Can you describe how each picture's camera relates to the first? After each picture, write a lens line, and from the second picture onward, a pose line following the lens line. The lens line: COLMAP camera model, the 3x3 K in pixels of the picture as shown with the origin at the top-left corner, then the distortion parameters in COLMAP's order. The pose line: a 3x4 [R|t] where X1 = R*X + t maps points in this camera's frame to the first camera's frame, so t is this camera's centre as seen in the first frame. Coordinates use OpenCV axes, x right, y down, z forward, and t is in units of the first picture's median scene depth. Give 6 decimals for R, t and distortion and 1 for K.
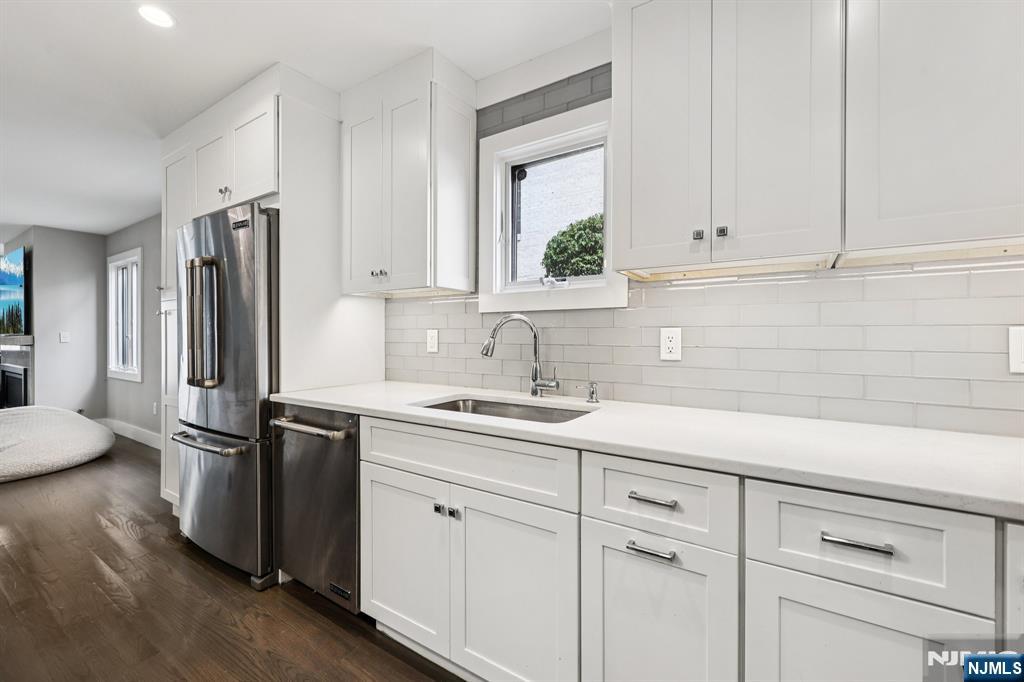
lens RADIAL K [[431.4, 0, 510.0], [0, 431.4, 335.4], [0, 0, 1]] dist [-0.000863, 0.000403]
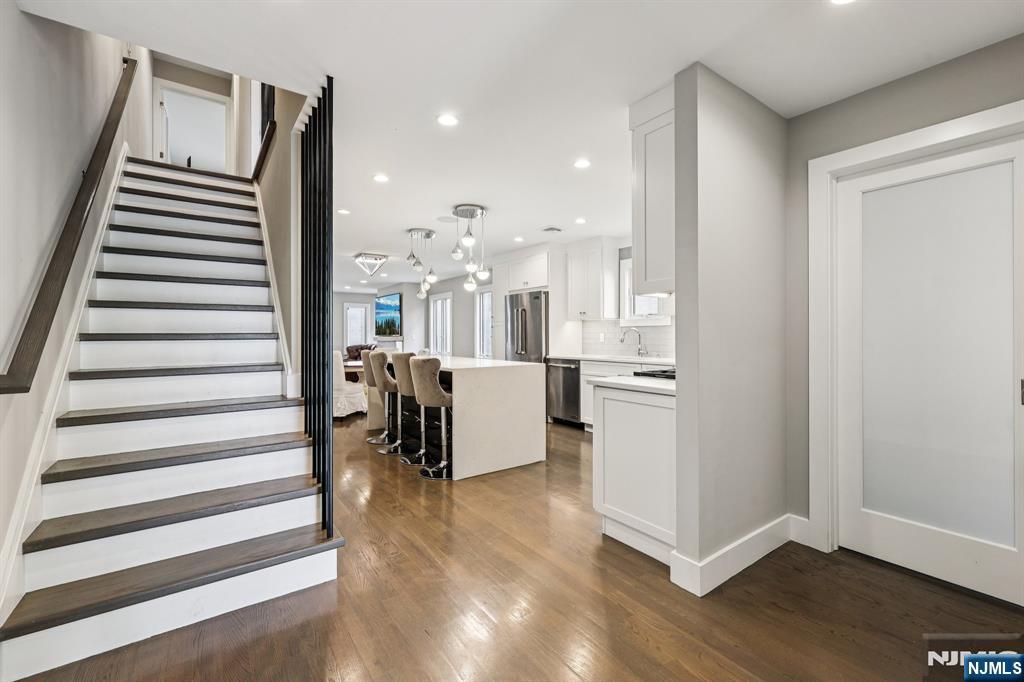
lens RADIAL K [[431.4, 0, 515.1], [0, 431.4, 324.4], [0, 0, 1]] dist [-0.000863, 0.000403]
pose [[0.935234, -0.009879, -0.353891, 0.294160], [-0.000193, 0.999596, -0.028416, 0.009269], [0.354029, 0.026644, 0.934855, -1.905213]]
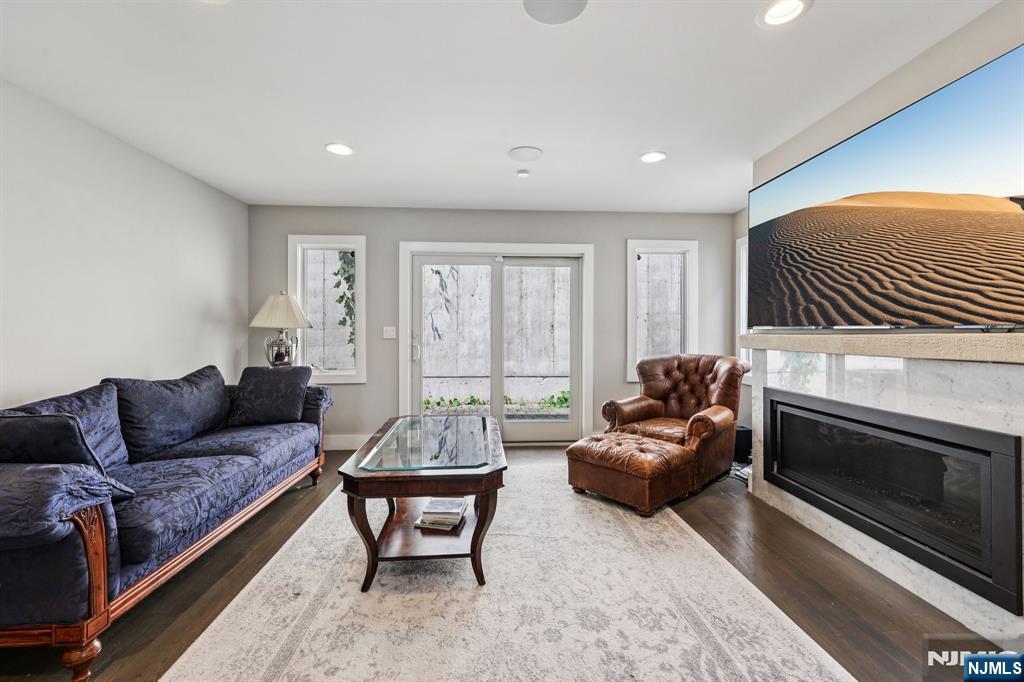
lens RADIAL K [[431.4, 0, 516.9], [0, 431.4, 332.5], [0, 0, 1]] dist [-0.000863, 0.000403]
pose [[0.593391, 0.003465, -0.804907, -3.021252], [-0.004616, 0.999989, 0.000902, 0.006505], [0.804901, 0.003180, 0.593400, 1.498220]]
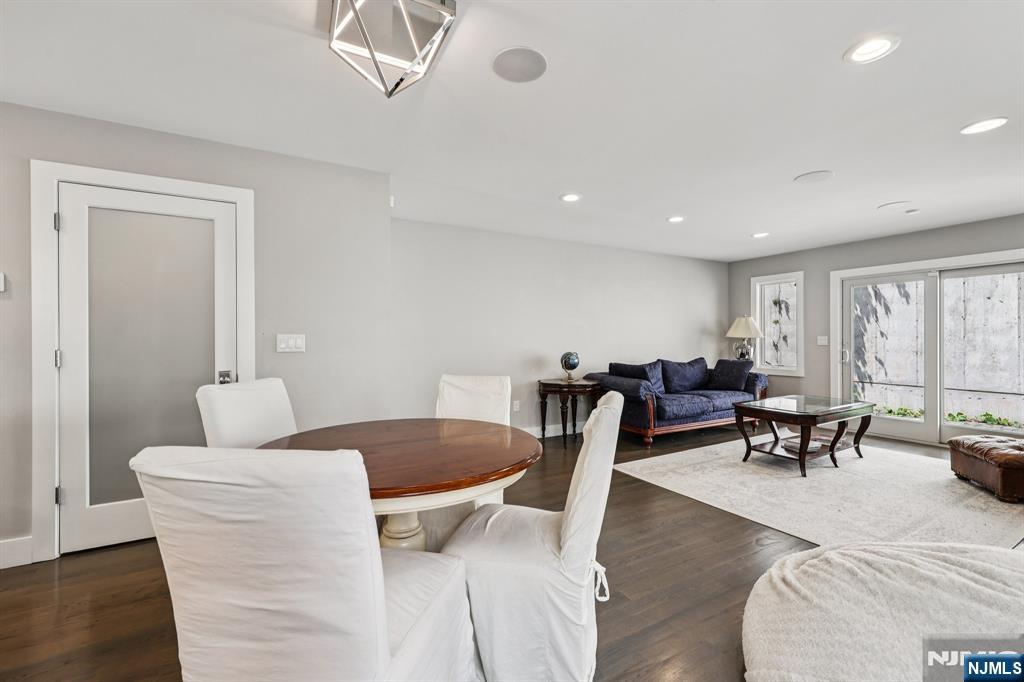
lens RADIAL K [[431.4, 0, 514.9], [0, 431.4, 333.2], [0, 0, 1]] dist [-0.000863, 0.000403]
pose [[-0.470970, -0.009047, -0.882103, -1.431240], [-0.002987, 0.999958, -0.008661, -0.008972], [0.882144, -0.001444, -0.470978, 1.851990]]
